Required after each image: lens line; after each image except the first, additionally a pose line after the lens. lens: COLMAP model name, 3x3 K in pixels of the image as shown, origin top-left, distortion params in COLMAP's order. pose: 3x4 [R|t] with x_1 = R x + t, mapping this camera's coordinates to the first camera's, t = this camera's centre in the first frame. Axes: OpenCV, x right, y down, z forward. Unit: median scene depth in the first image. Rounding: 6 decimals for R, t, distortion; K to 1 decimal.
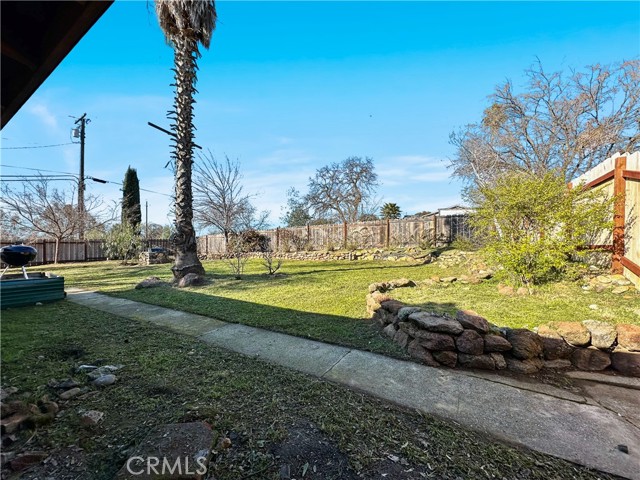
lens RADIAL K [[261.1, 0, 318.2], [0, 261.1, 244.6], [0, 0, 1]] dist [-0.003378, 0.000618]
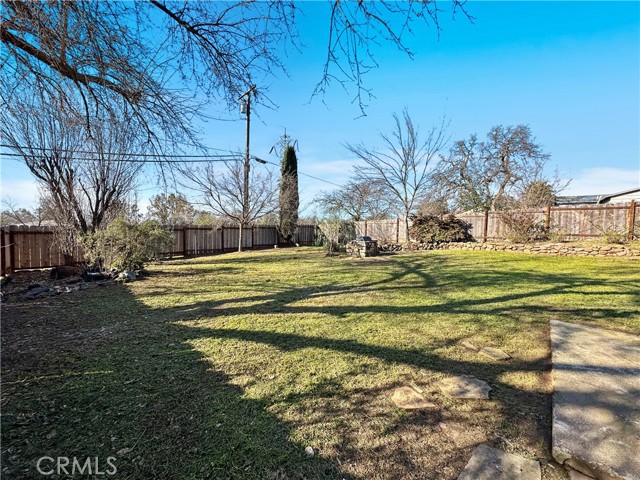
lens RADIAL K [[261.1, 0, 321.3], [0, 261.1, 239.3], [0, 0, 1]] dist [-0.003378, 0.000618]
pose [[0.977094, 0.016349, -0.212179, -0.510599], [-0.009536, 0.999407, 0.033093, -0.002092], [0.212595, -0.030311, 0.976670, 0.166150]]
